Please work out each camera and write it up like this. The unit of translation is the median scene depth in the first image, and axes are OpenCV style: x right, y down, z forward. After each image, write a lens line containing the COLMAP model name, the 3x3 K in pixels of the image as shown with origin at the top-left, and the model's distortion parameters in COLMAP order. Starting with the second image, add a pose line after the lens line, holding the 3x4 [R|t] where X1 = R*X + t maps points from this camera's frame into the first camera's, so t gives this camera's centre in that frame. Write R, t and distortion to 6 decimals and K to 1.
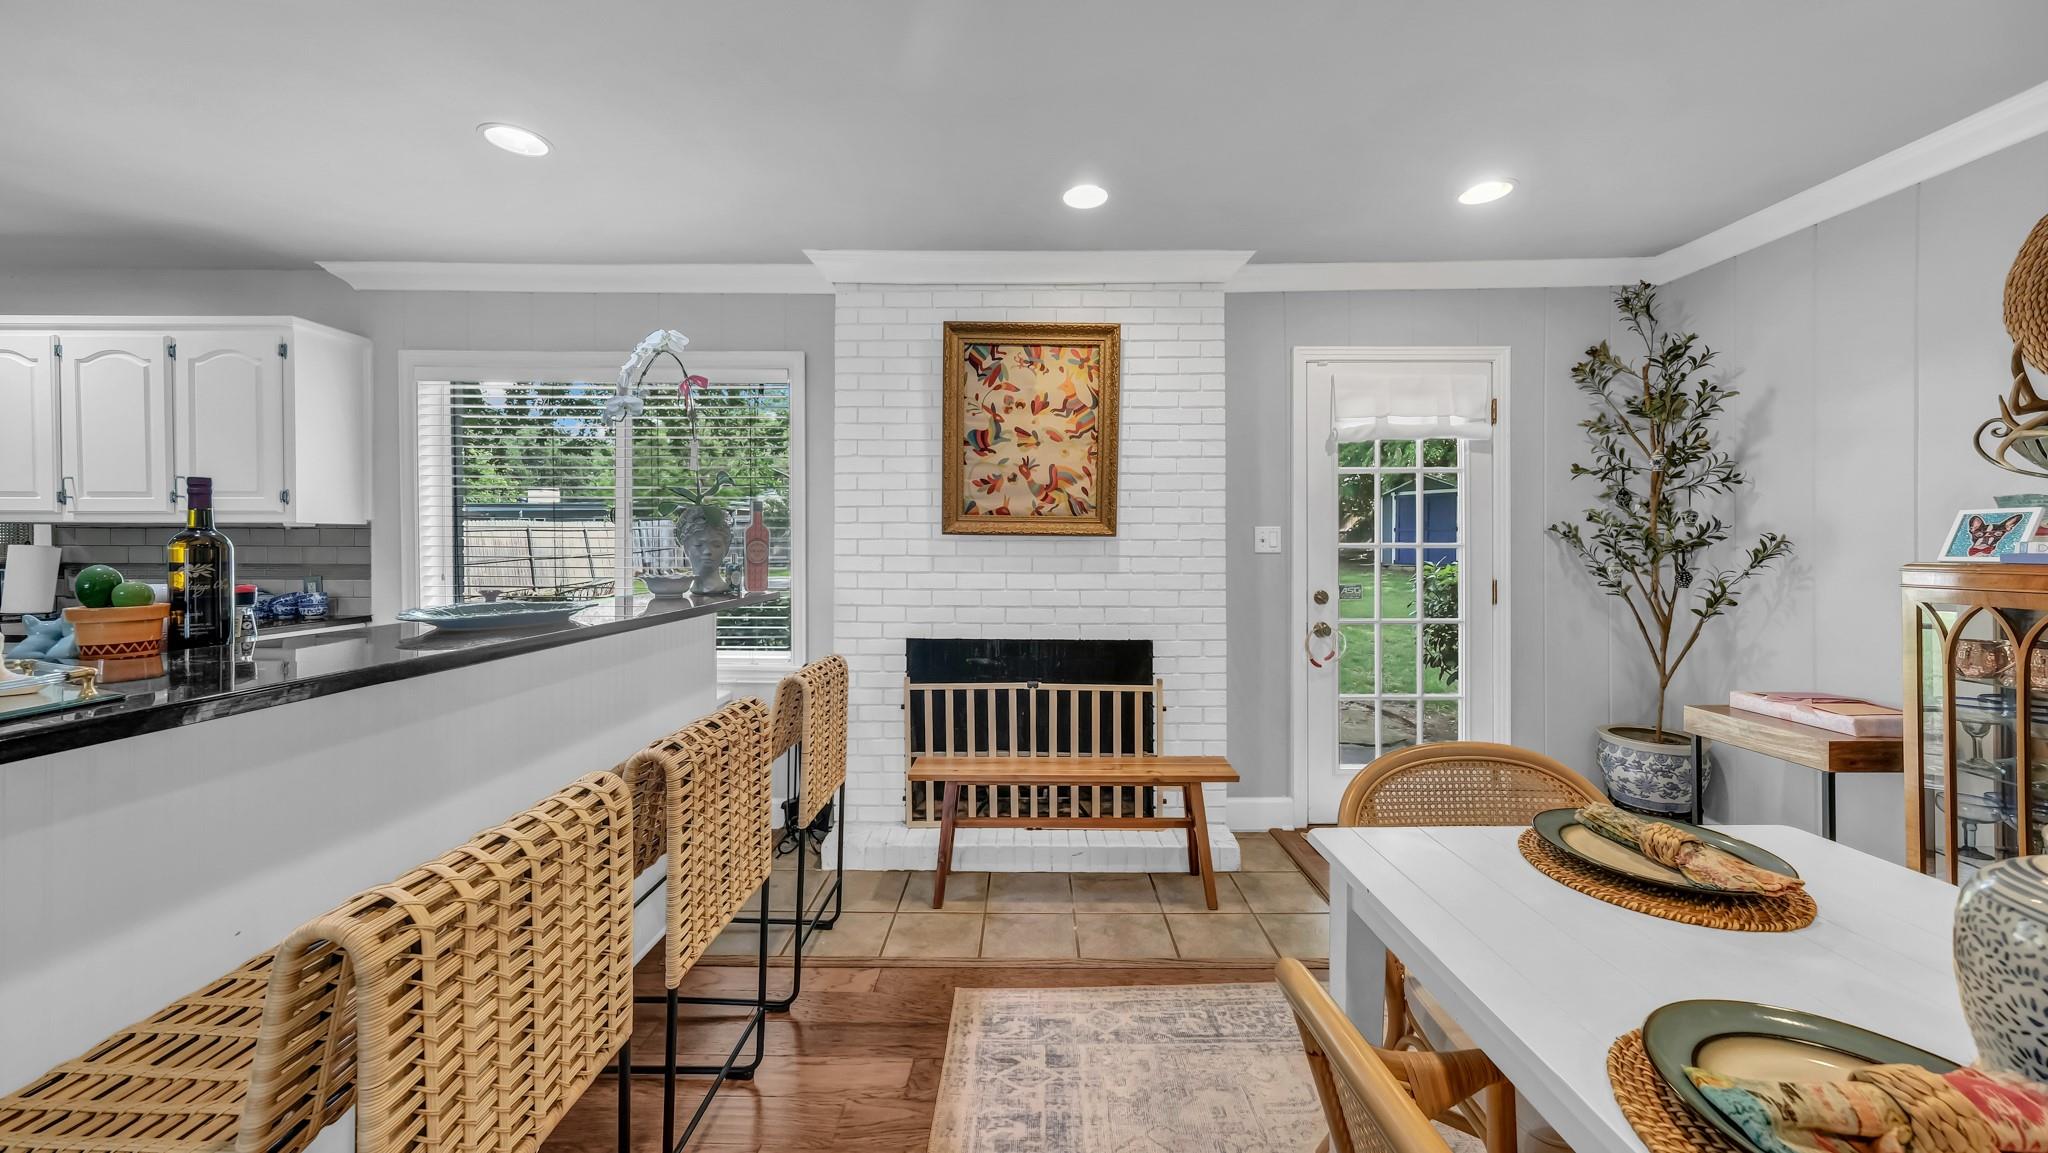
lens RADIAL K [[704.7, 0, 1027.4], [0, 704.7, 559.7], [0, 0, 1]] dist [-0.001092, 0.000471]
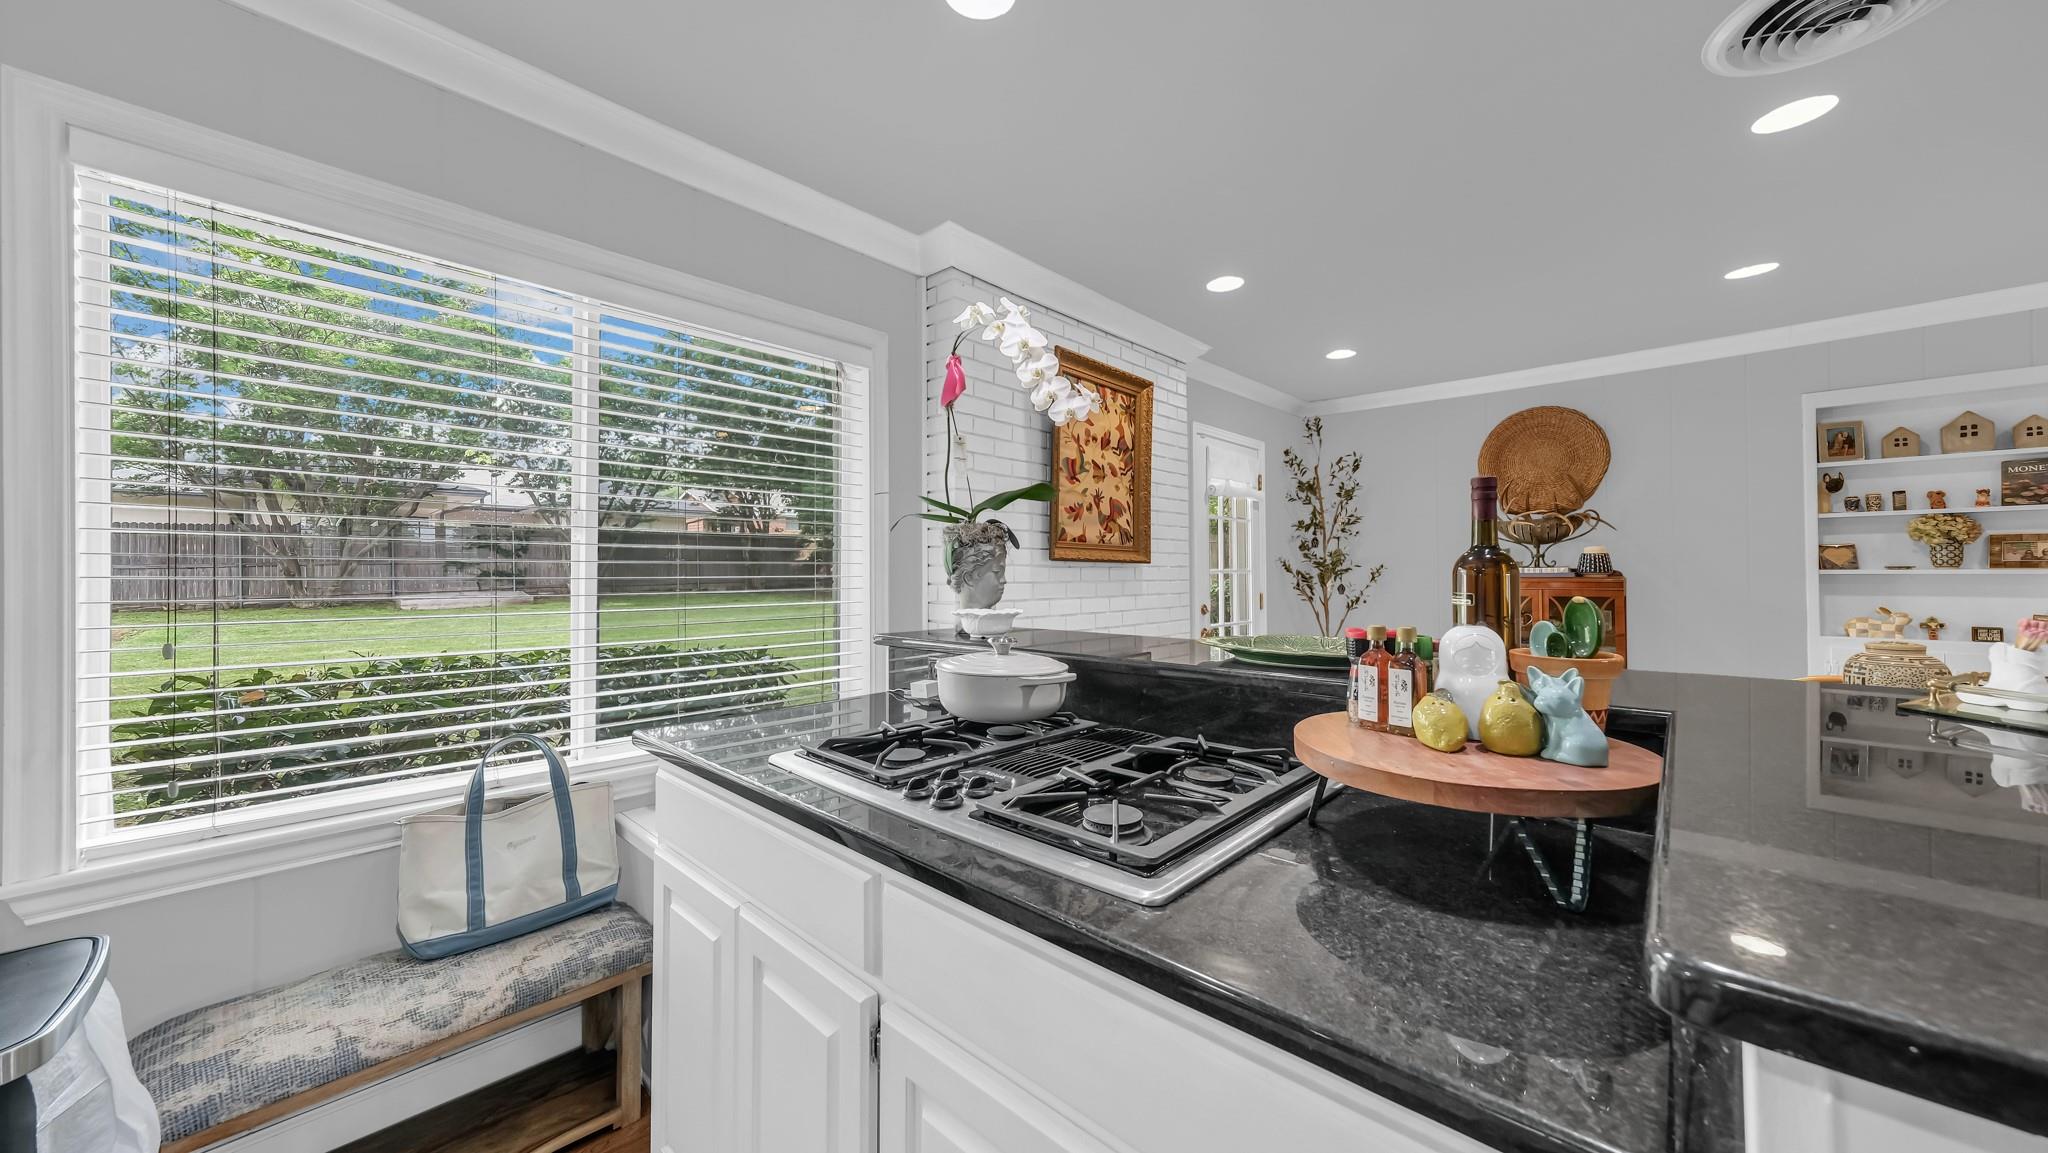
lens RADIAL K [[704.7, 0, 1021.6], [0, 704.7, 572.1], [0, 0, 1]] dist [-0.001092, 0.000471]
pose [[0.687667, -0.002430, 0.726022, -0.851853], [0.010613, 0.999921, -0.006706, -0.013907], [-0.725948, 0.012316, 0.687639, 0.353486]]
